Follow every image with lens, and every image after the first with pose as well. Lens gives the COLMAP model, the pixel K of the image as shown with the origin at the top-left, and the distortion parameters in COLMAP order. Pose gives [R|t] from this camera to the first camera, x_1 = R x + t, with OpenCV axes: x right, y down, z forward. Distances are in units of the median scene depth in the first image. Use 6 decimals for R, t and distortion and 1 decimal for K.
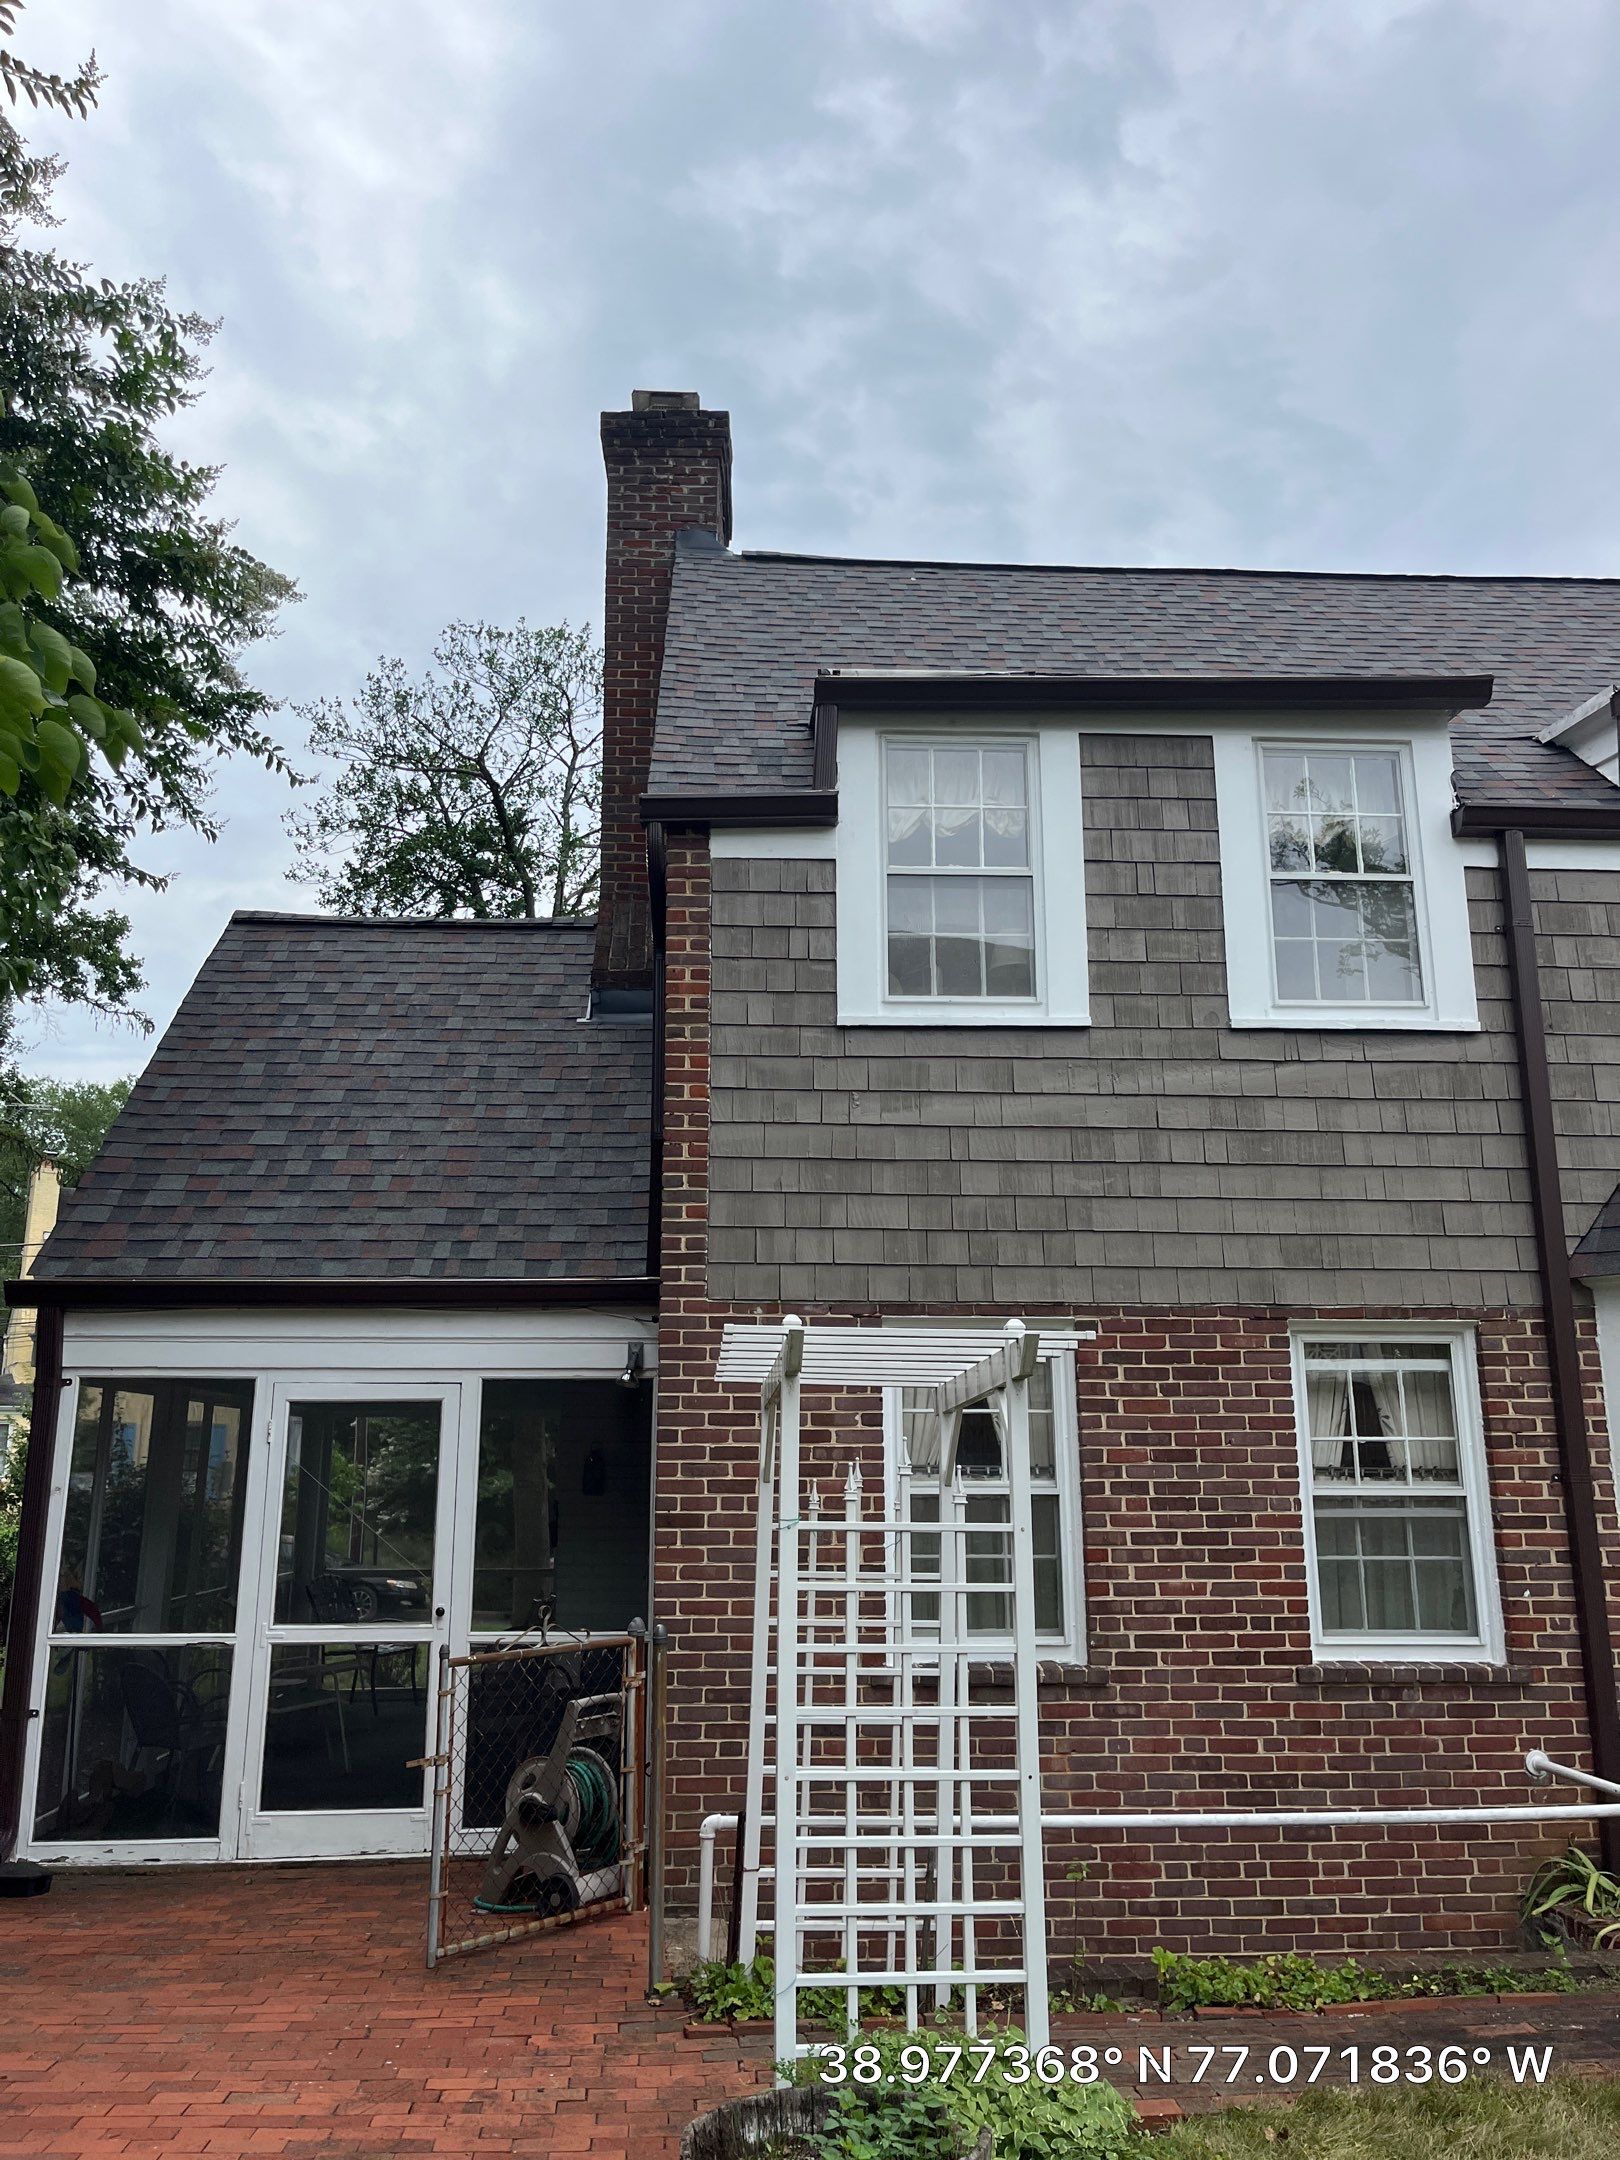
lens RADIAL K [[1621.3, 0, 822.8], [0, 1621.3, 1083.9], [0, 0, 1]] dist [0.020963, 0.004036]
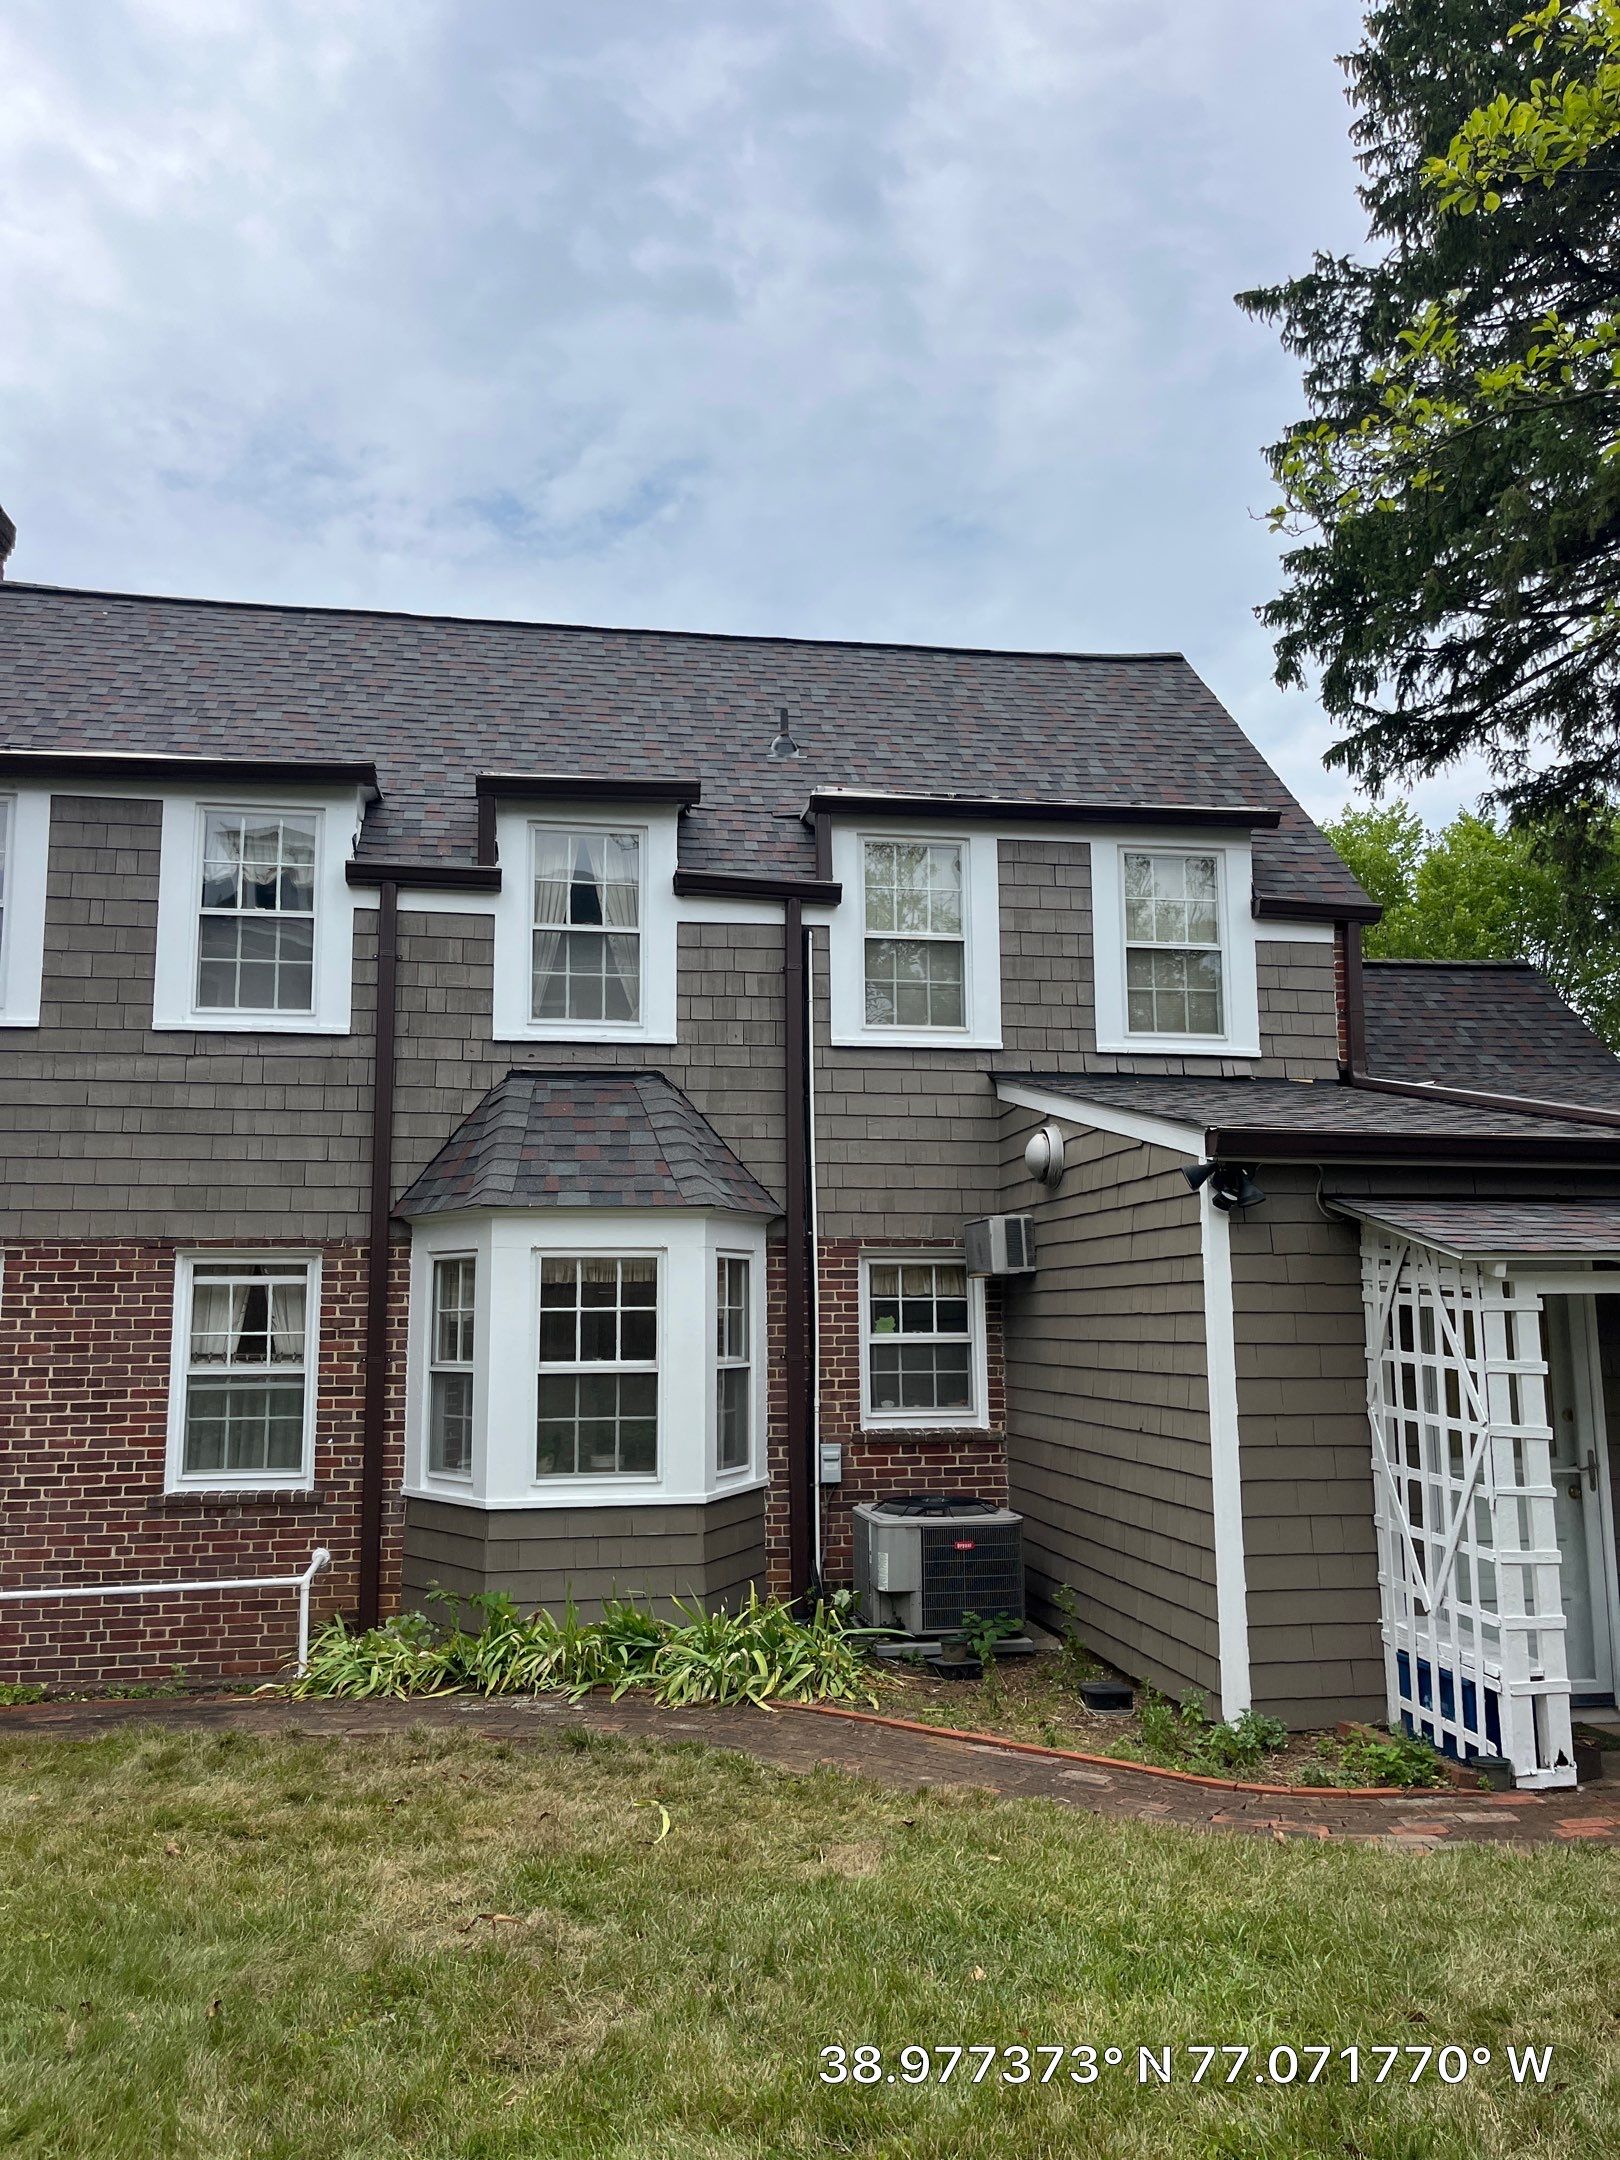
lens RADIAL K [[1621.3, 0, 810.5], [0, 1621.3, 1098.6], [0, 0, 1]] dist [0.020963, 0.004036]
pose [[0.993112, 0.009209, 0.116810, 0.657171], [-0.019000, 0.996370, 0.082985, -0.103032], [-0.115622, -0.084633, 0.989681, -0.398821]]
